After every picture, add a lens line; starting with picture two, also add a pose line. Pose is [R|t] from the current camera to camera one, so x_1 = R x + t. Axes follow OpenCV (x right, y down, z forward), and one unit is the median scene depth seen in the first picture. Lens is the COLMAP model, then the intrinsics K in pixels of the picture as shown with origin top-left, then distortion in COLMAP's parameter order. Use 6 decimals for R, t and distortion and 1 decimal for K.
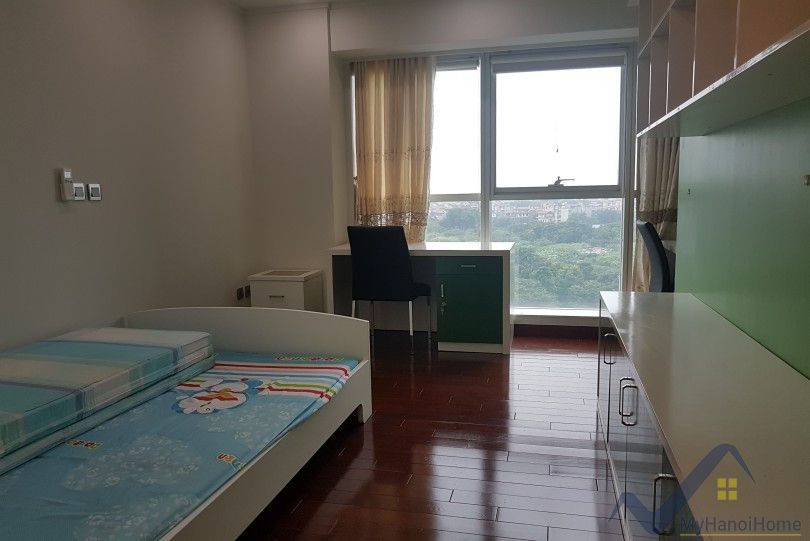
lens RADIAL K [[629.2, 0, 405.1], [0, 629.2, 295.4], [0, 0, 1]] dist [-0.011787, -0.004797]
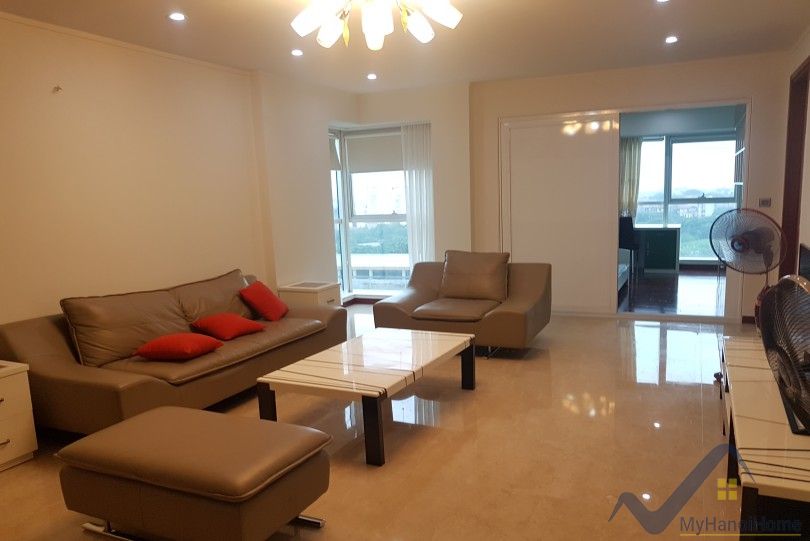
lens RADIAL K [[629.2, 0, 405.1], [0, 629.2, 295.4], [0, 0, 1]] dist [-0.011787, -0.004797]
pose [[0.979599, 0.016113, -0.200314, -0.301082], [-0.015065, 0.999864, 0.006759, 0.151446], [0.200396, -0.003603, 0.979708, -1.224760]]
